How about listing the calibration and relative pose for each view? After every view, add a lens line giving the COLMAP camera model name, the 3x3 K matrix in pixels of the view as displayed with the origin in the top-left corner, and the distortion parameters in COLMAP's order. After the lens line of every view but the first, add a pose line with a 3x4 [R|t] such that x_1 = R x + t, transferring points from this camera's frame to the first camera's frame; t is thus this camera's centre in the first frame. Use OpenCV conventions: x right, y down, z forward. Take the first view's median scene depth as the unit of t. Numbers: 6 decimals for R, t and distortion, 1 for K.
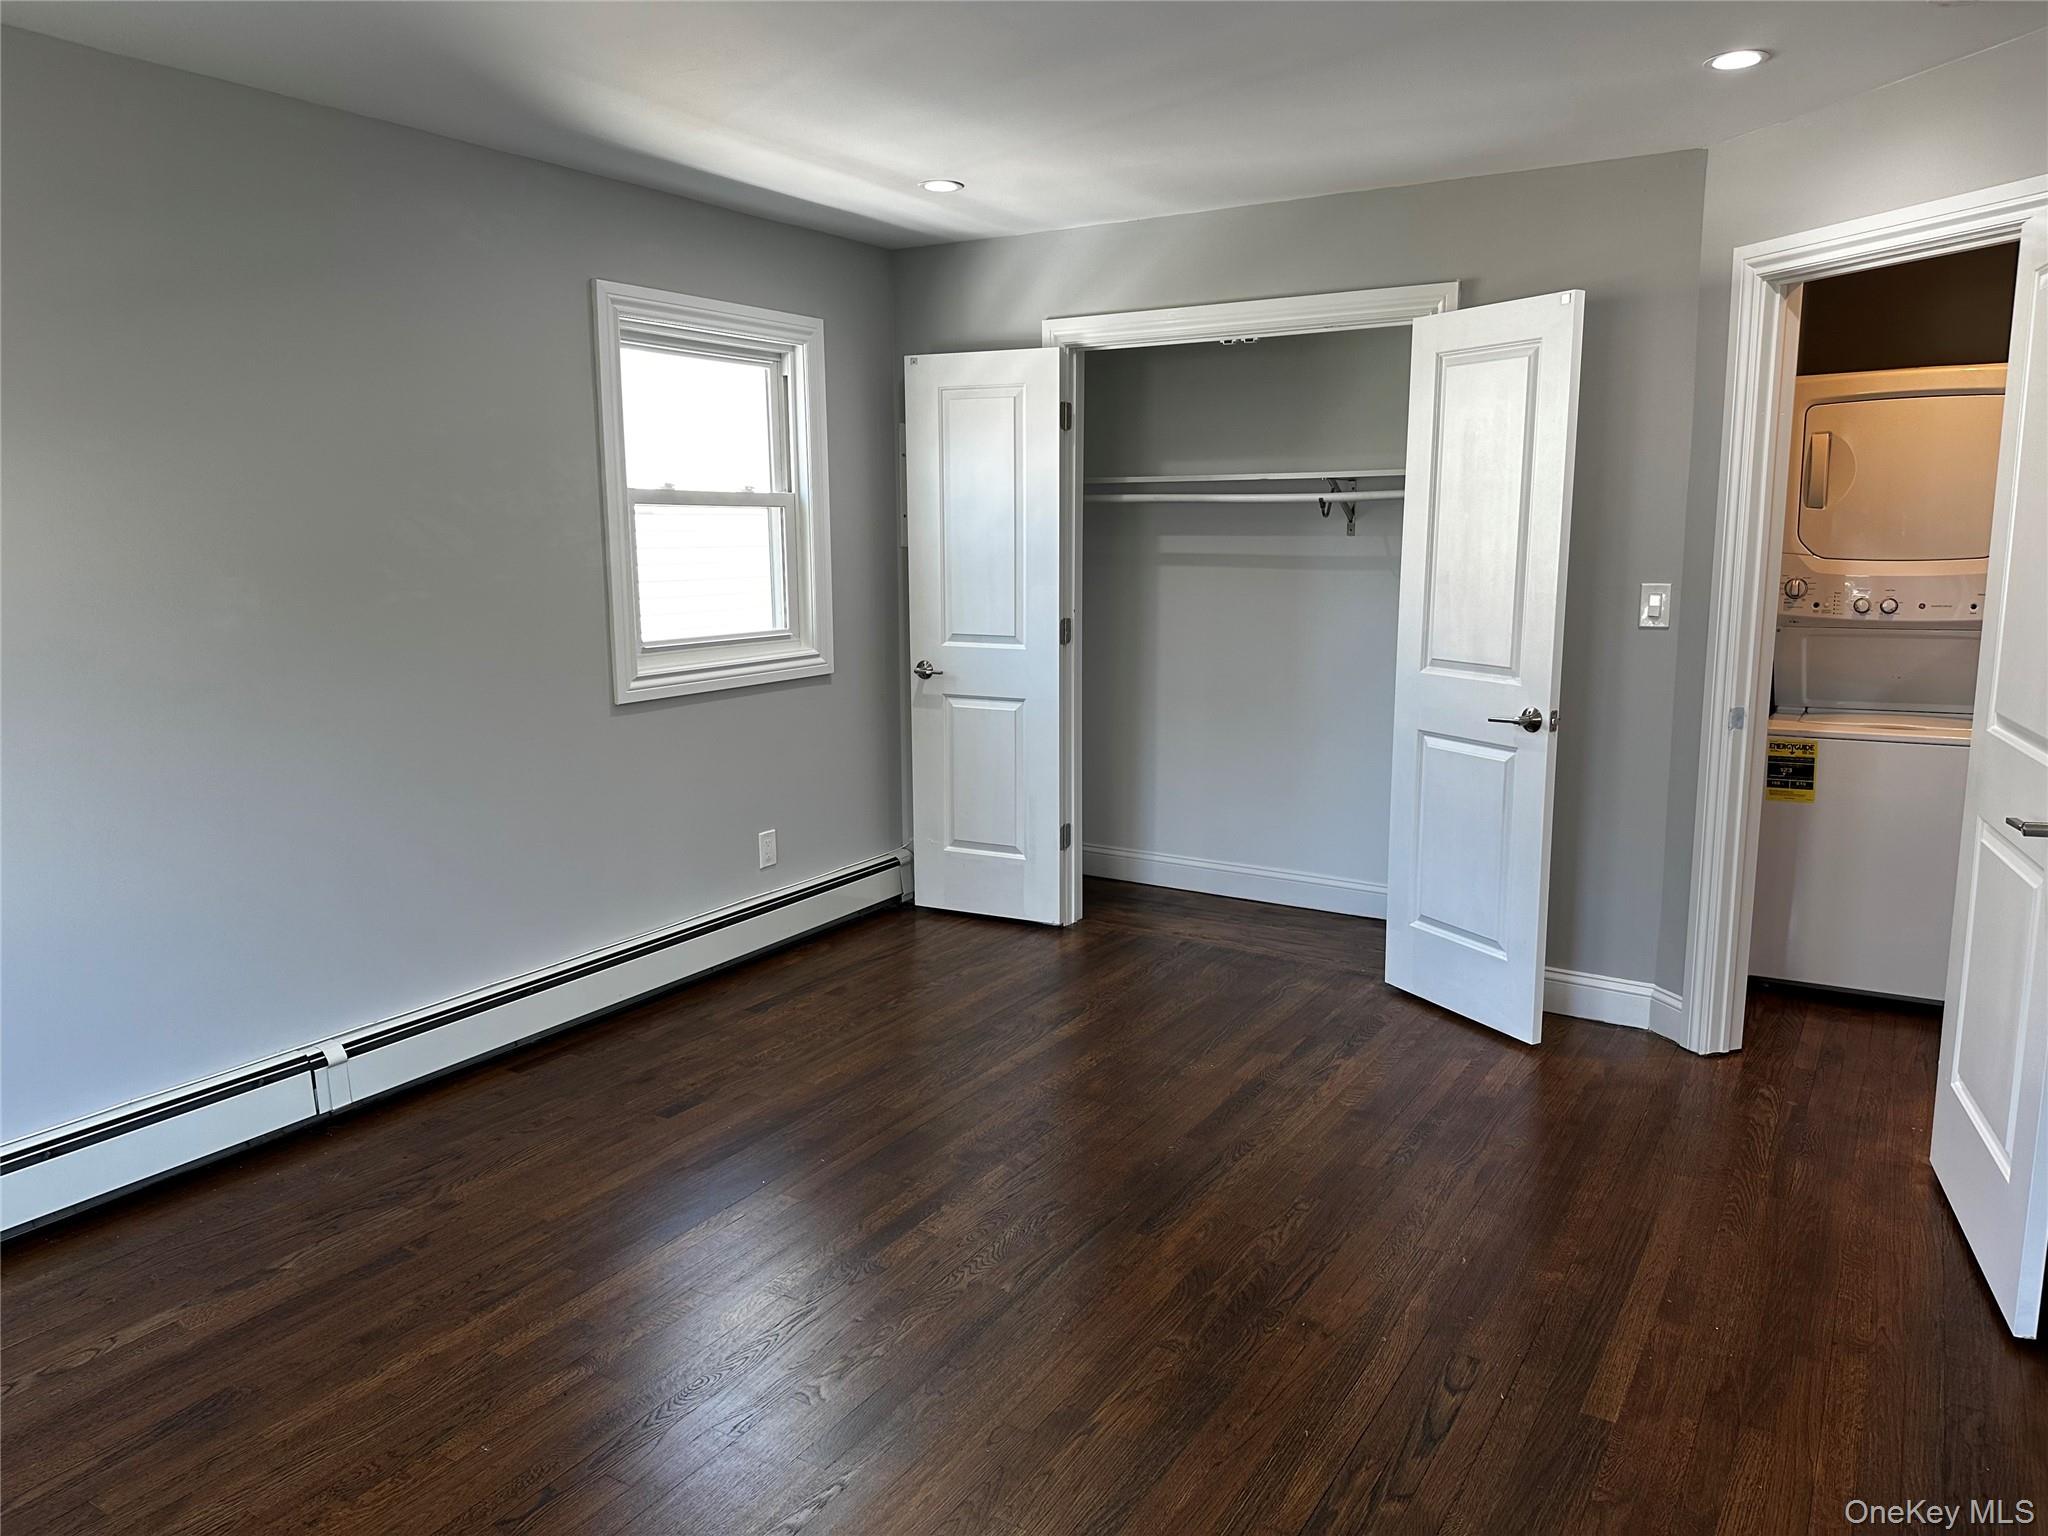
lens RADIAL K [[1440.2, 0, 1024.0], [0, 1440.2, 768.0], [0, 0, 1]] dist [0.061567, -0.107978]
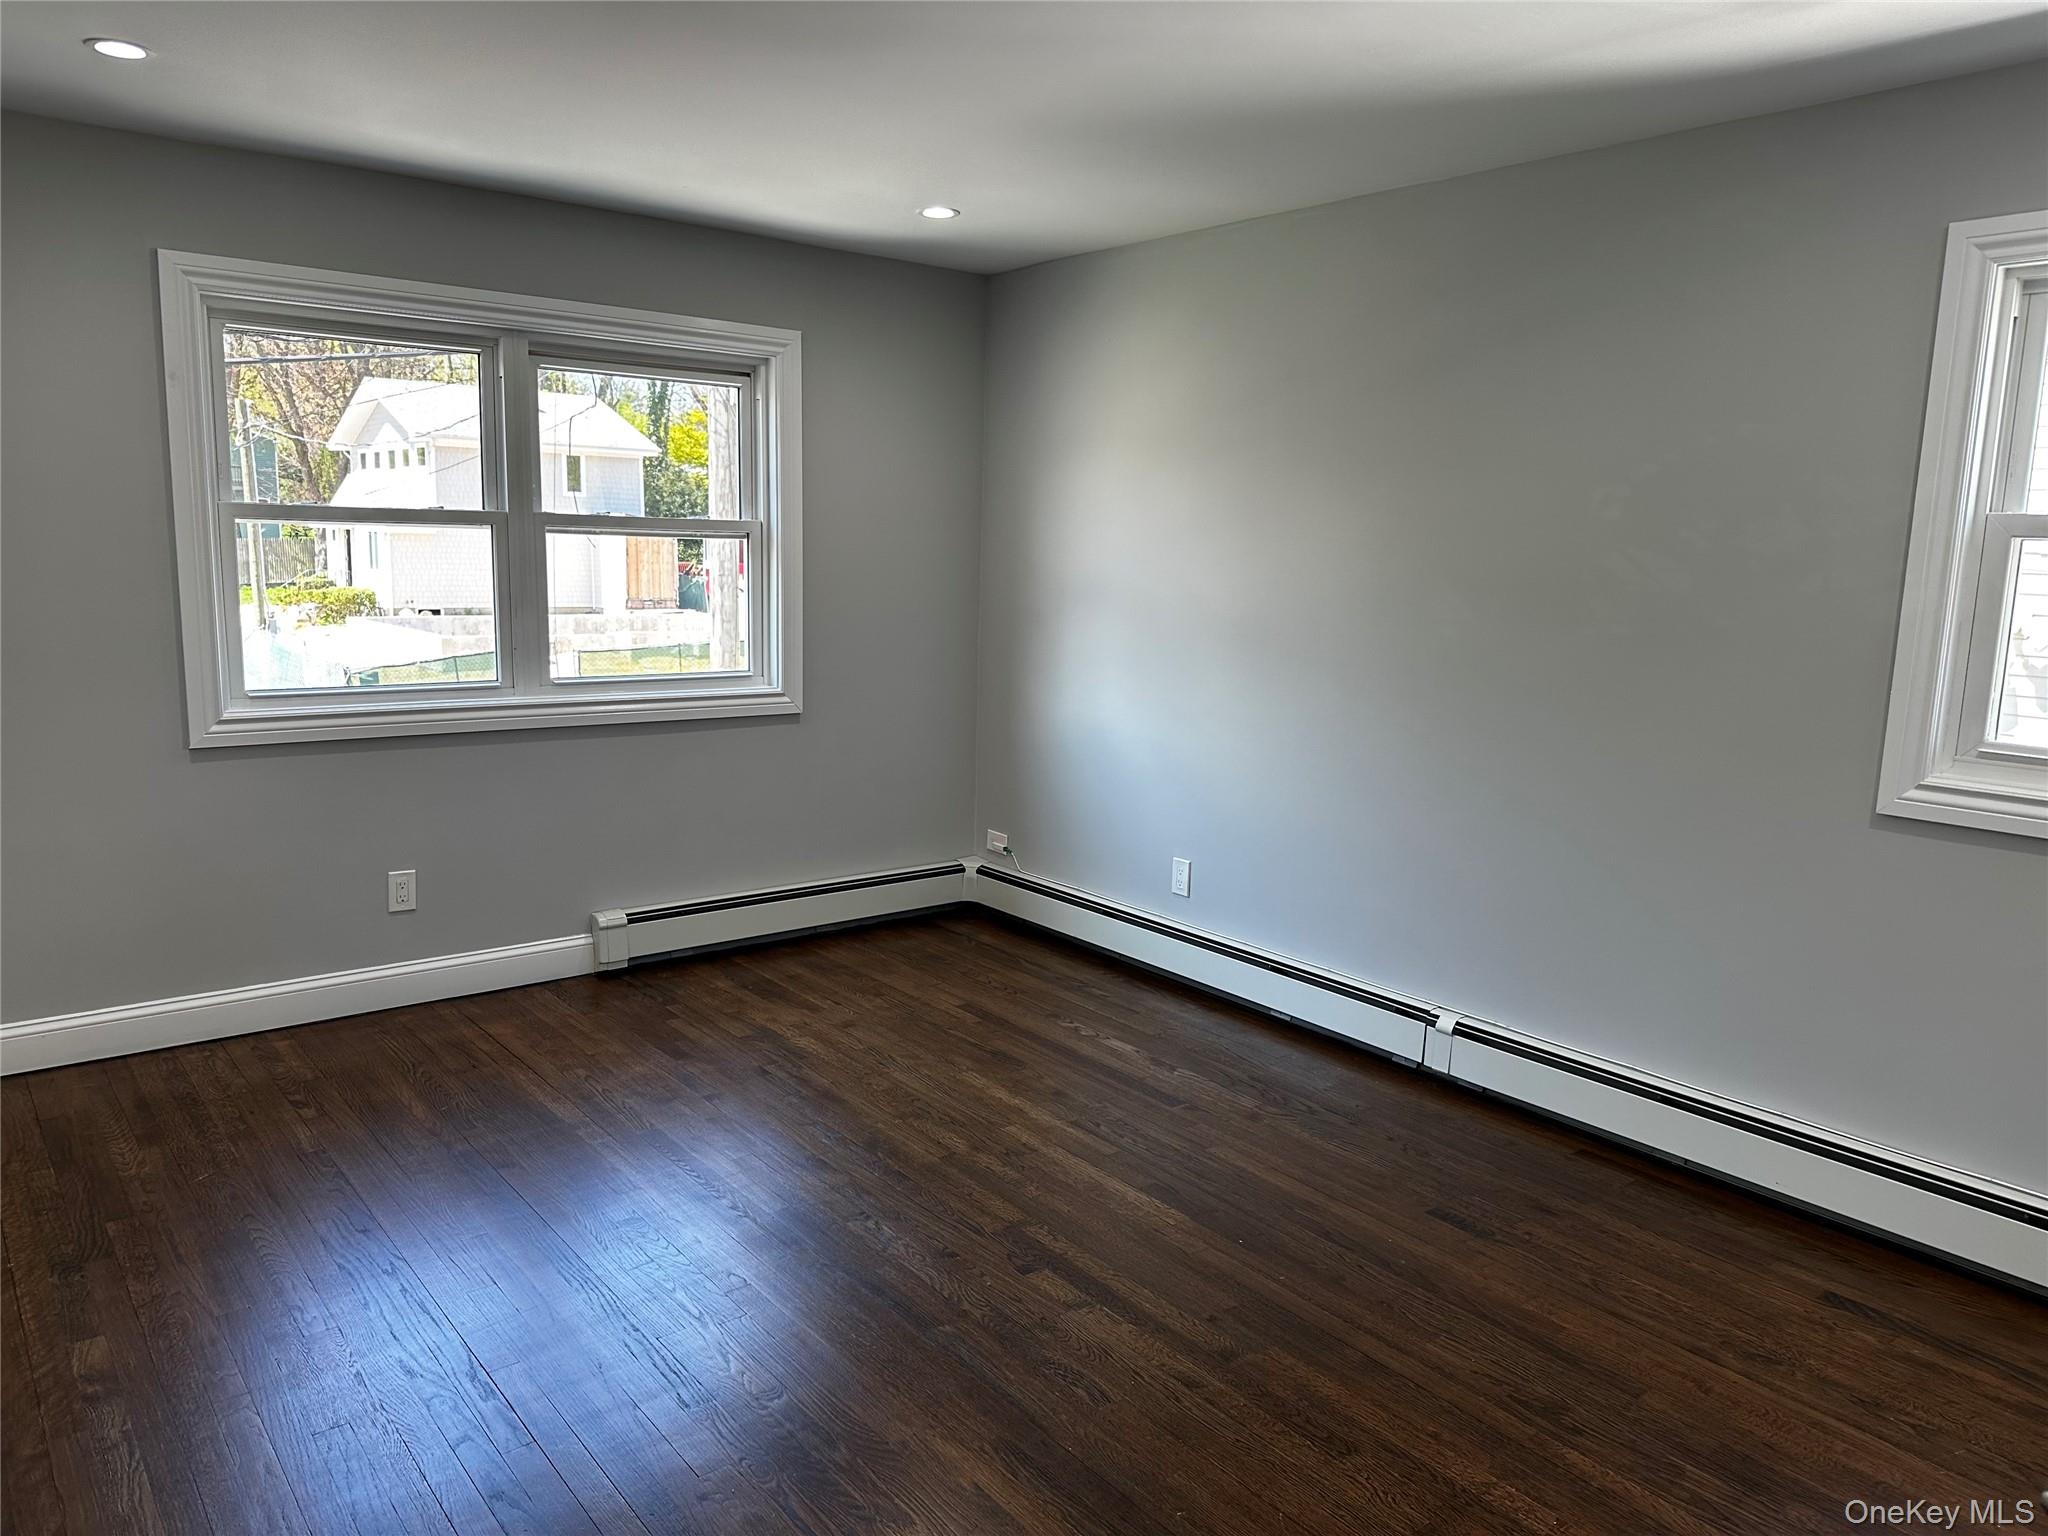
lens RADIAL K [[1440.2, 0, 1024.0], [0, 1440.2, 768.0], [0, 0, 1]] dist [0.061567, -0.107978]
pose [[-0.352794, 0.146382, -0.924180, 0.727162], [-0.179115, 0.958858, 0.220250, -0.203744], [0.918398, 0.243237, -0.312060, 1.118605]]
